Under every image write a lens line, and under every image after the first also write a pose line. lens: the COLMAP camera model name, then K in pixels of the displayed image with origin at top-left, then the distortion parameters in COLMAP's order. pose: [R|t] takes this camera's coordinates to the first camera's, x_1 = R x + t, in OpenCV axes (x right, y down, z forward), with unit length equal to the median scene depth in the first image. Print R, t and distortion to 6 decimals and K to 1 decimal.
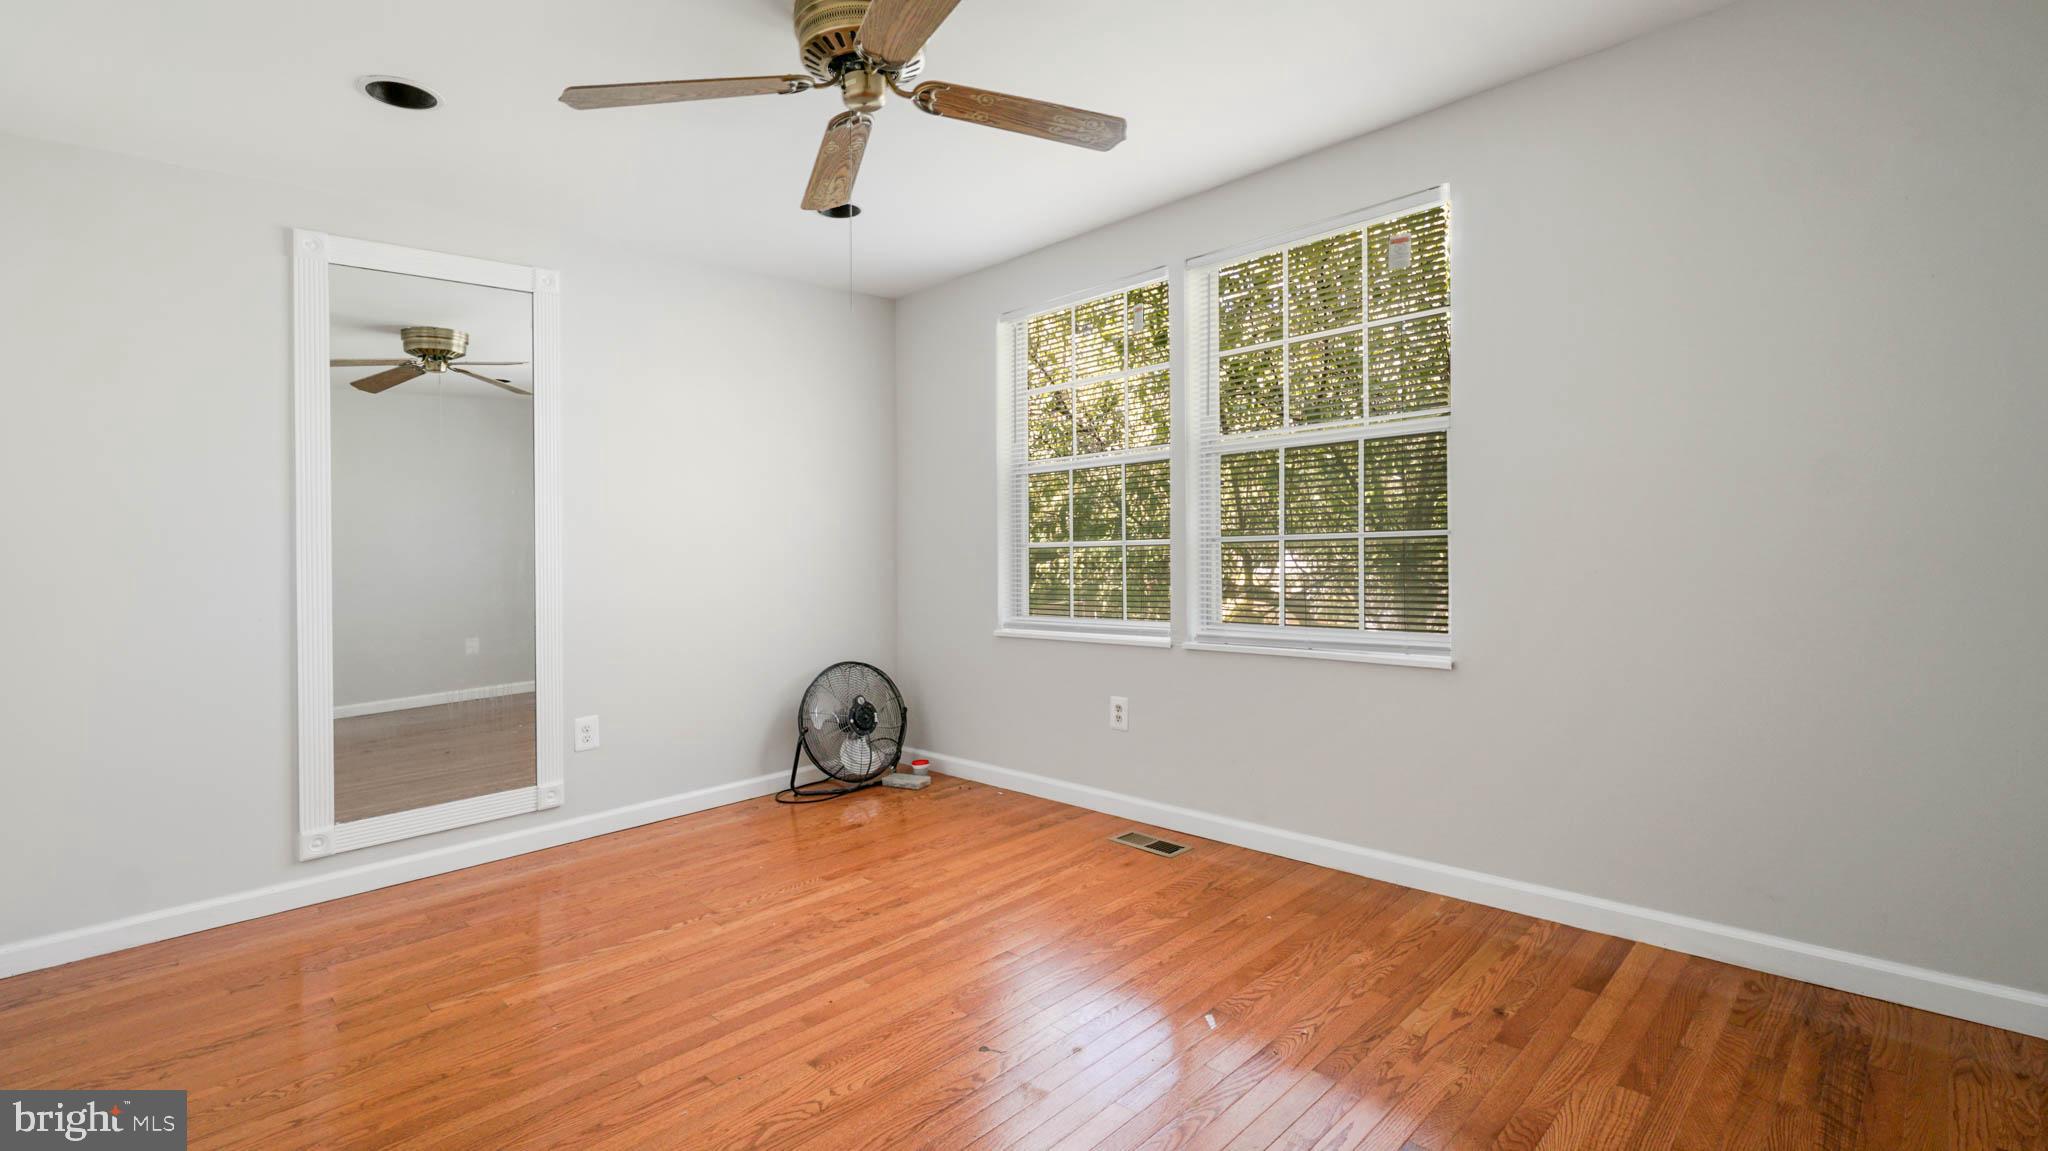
lens RADIAL K [[931.6, 0, 1014.1], [0, 931.6, 565.7], [0, 0, 1]] dist [-0.001668, -0.000072]
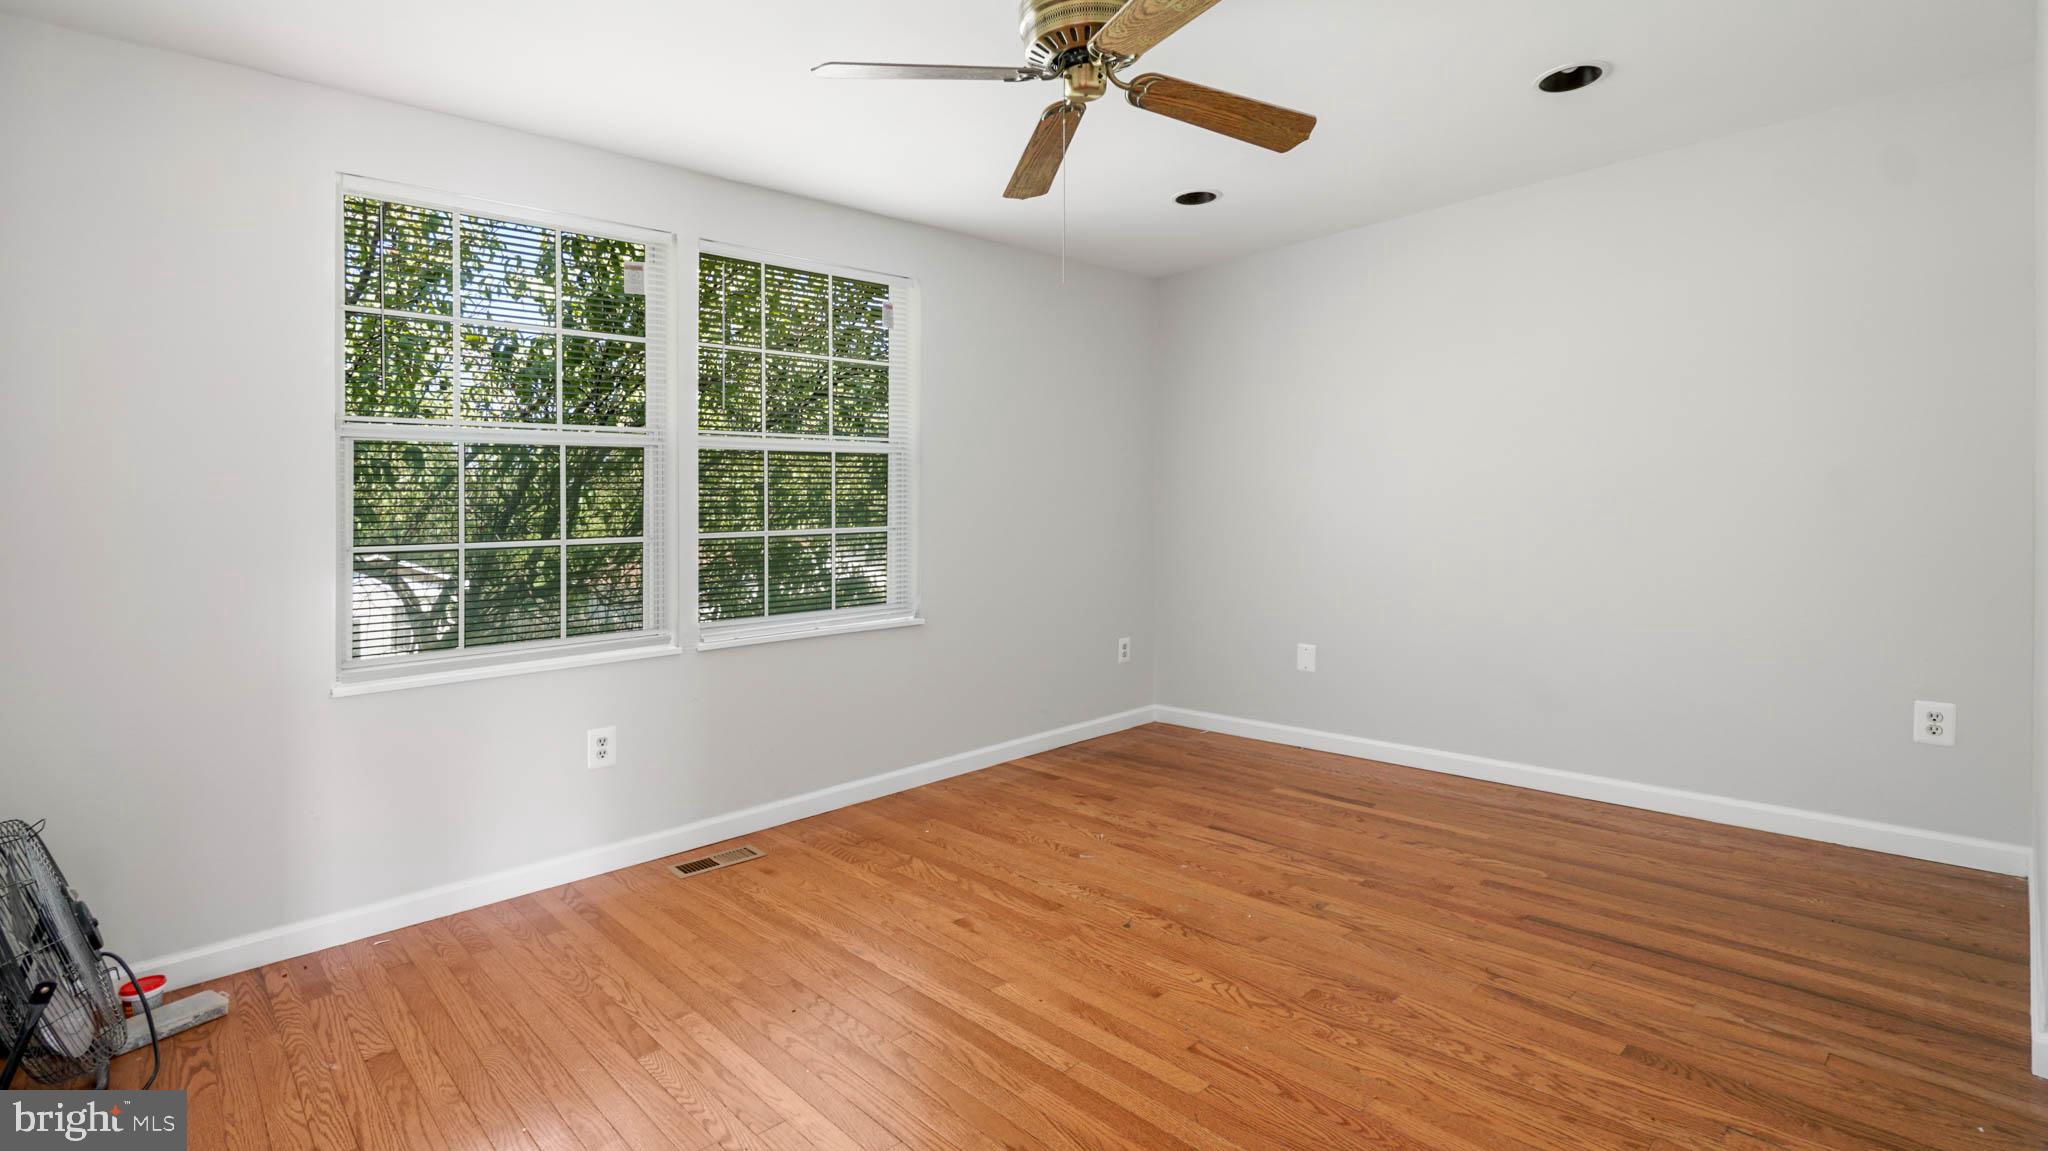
lens RADIAL K [[931.6, 0, 1014.1], [0, 931.6, 565.7], [0, 0, 1]] dist [-0.001668, -0.000072]
pose [[0.027257, -0.018005, 0.999466, -0.893317], [0.062795, 0.997894, 0.016264, 0.008745], [-0.997654, 0.062318, 0.028330, 0.765807]]
